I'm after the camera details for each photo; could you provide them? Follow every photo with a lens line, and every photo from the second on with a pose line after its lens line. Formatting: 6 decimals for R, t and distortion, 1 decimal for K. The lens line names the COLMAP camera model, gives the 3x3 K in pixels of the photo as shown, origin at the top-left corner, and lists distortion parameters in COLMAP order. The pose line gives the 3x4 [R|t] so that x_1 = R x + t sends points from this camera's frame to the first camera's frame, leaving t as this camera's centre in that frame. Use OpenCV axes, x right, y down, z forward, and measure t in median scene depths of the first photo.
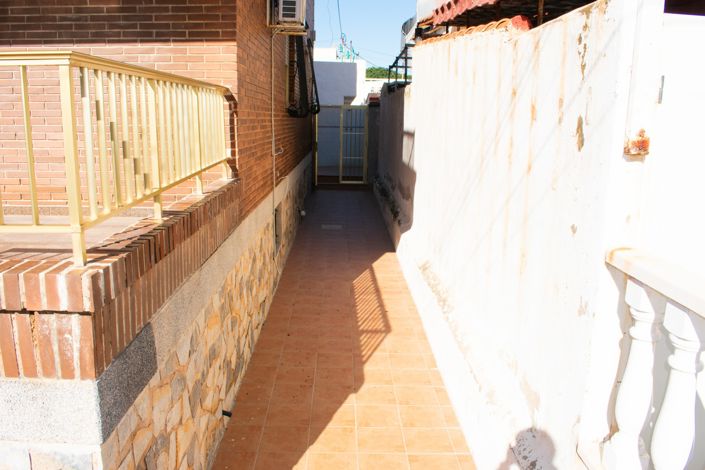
lens RADIAL K [[579.8, 0, 352.5], [0, 579.8, 235.0], [0, 0, 1]] dist [-0.092159, 0.006171]
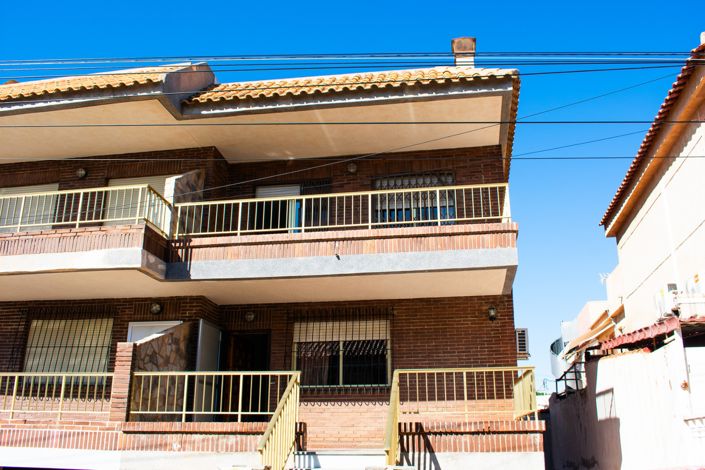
lens RADIAL K [[627.3, 0, 352.5], [0, 627.3, 235.0], [0, 0, 1]] dist [-0.008859, -0.197950]
pose [[0.980670, -0.075149, -0.180663, -0.659494], [-0.026354, 0.864168, -0.502514, 0.868427], [0.193886, 0.497561, 0.845483, -2.665819]]
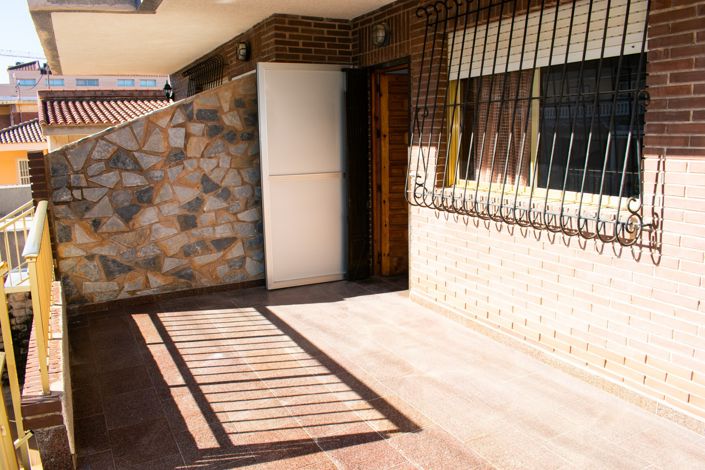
lens RADIAL K [[560.1, 0, 352.5], [0, 560.1, 235.0], [0, 0, 1]] dist [-0.091398, 0.006715]
pose [[0.444875, 0.131979, -0.885815, -0.495787], [-0.148874, 0.986219, 0.072171, -0.451132], [0.883133, 0.099768, 0.458392, 0.763372]]
